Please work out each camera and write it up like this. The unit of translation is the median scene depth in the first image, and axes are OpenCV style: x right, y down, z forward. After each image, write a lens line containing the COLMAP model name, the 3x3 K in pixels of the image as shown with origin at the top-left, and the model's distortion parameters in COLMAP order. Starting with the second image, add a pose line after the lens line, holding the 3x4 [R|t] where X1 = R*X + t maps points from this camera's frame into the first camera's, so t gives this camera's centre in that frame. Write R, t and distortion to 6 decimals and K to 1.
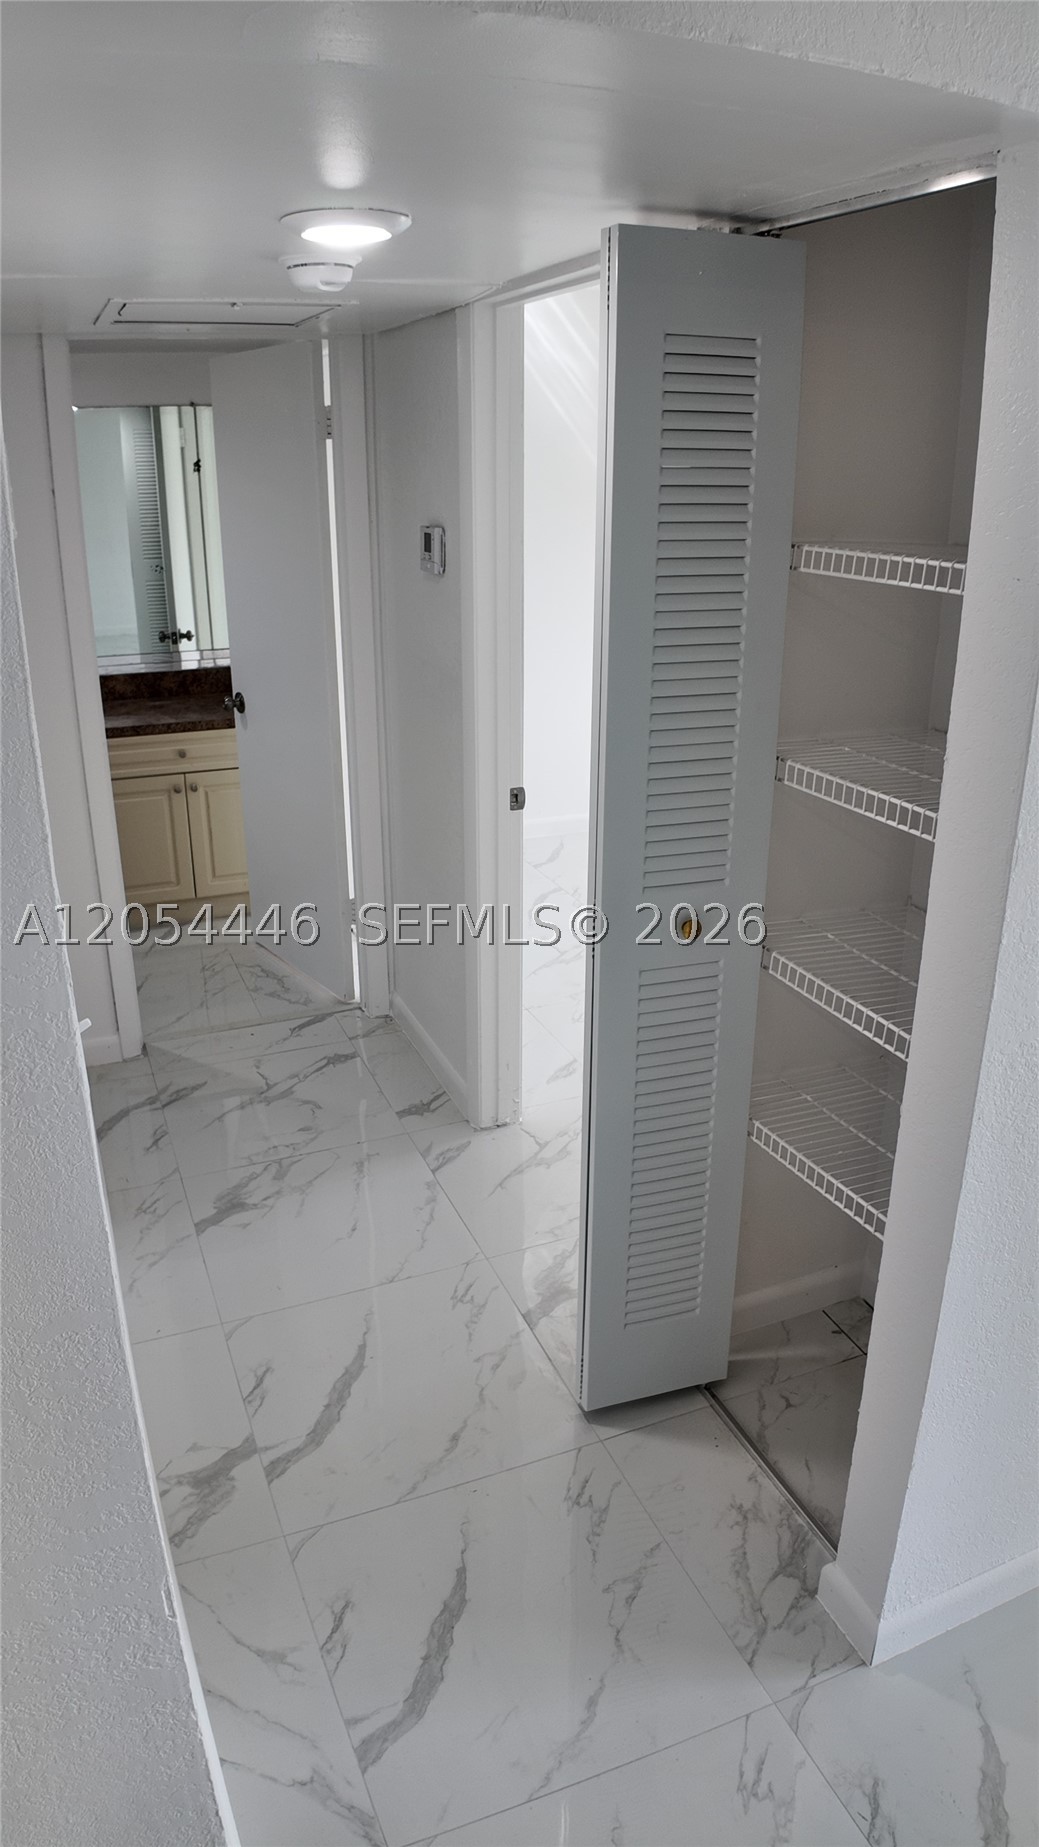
lens RADIAL K [[1227.3, 0, 519.5], [0, 1227.3, 923.5], [0, 0, 1]] dist [-0.070773, -0.068554]
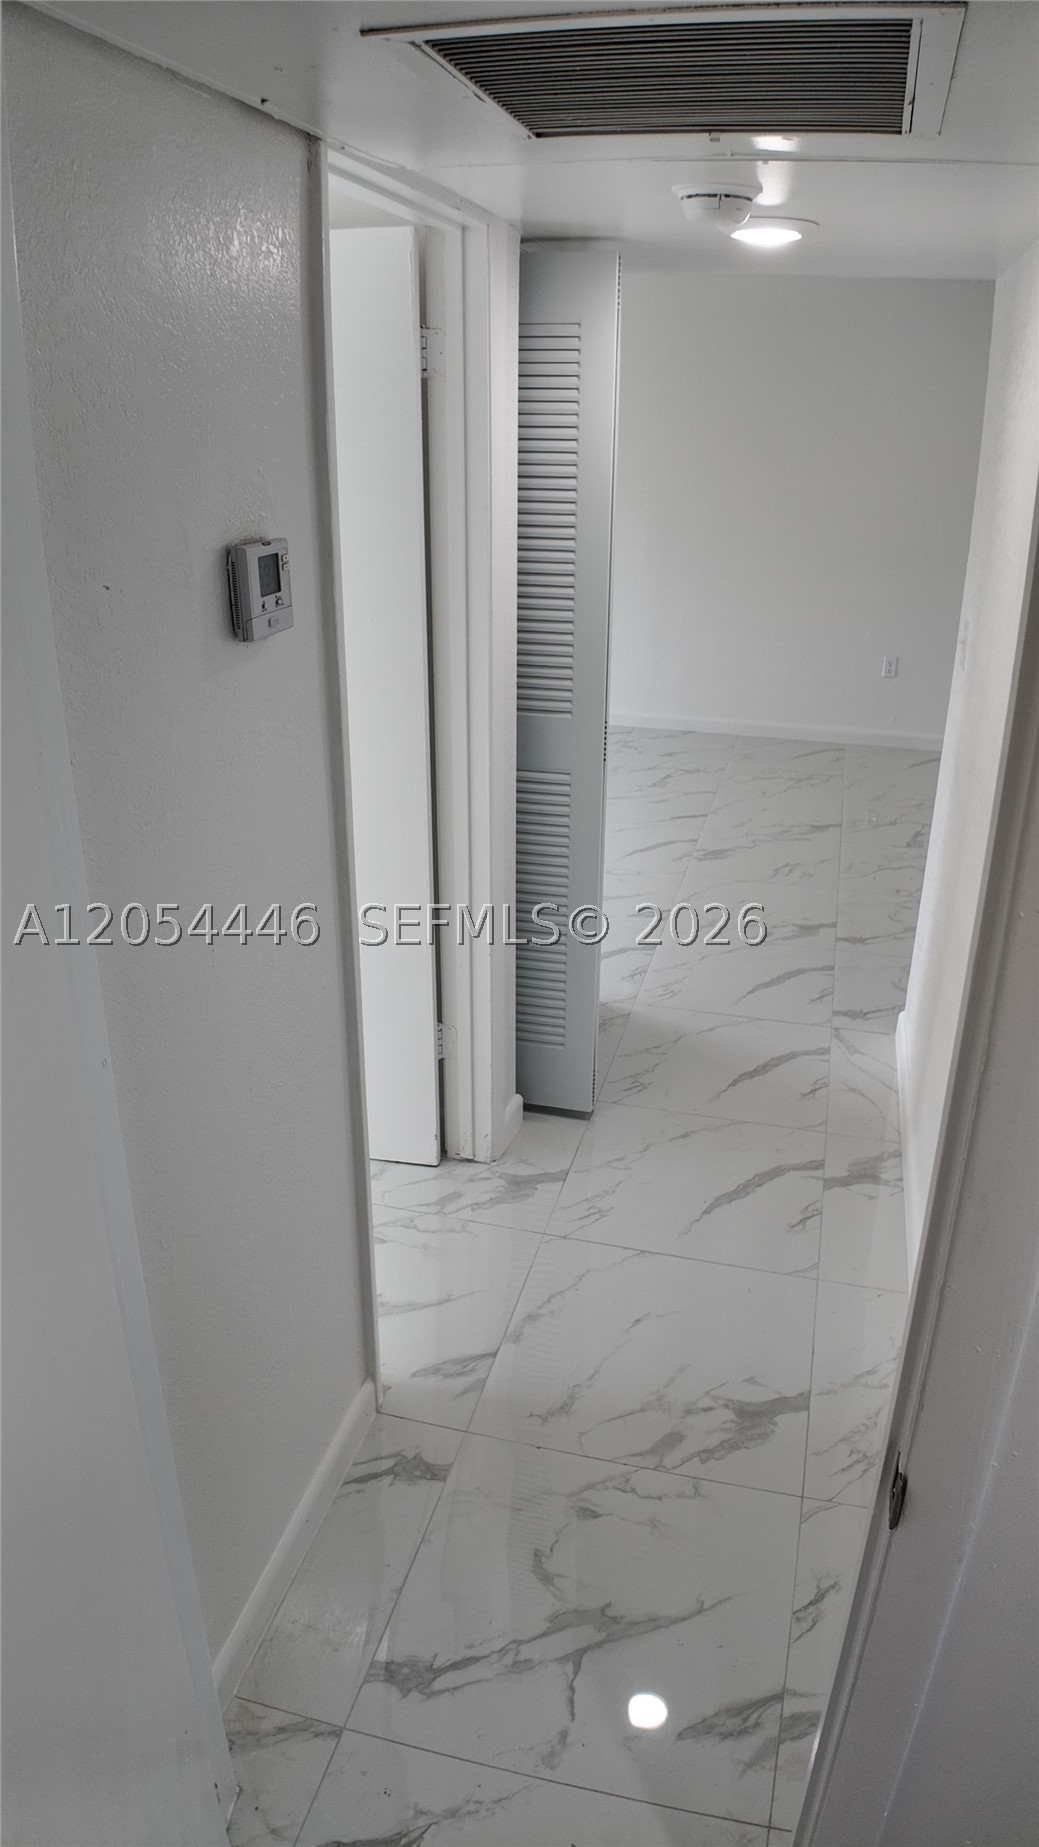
lens RADIAL K [[1227.3, 0, 519.5], [0, 1227.3, 923.5], [0, 0, 1]] dist [-0.070773, -0.068554]
pose [[-0.801510, -0.235784, 0.549534, -0.470728], [0.210404, 0.749018, 0.628254, -0.510209], [-0.559743, 0.619176, -0.550735, 1.338036]]
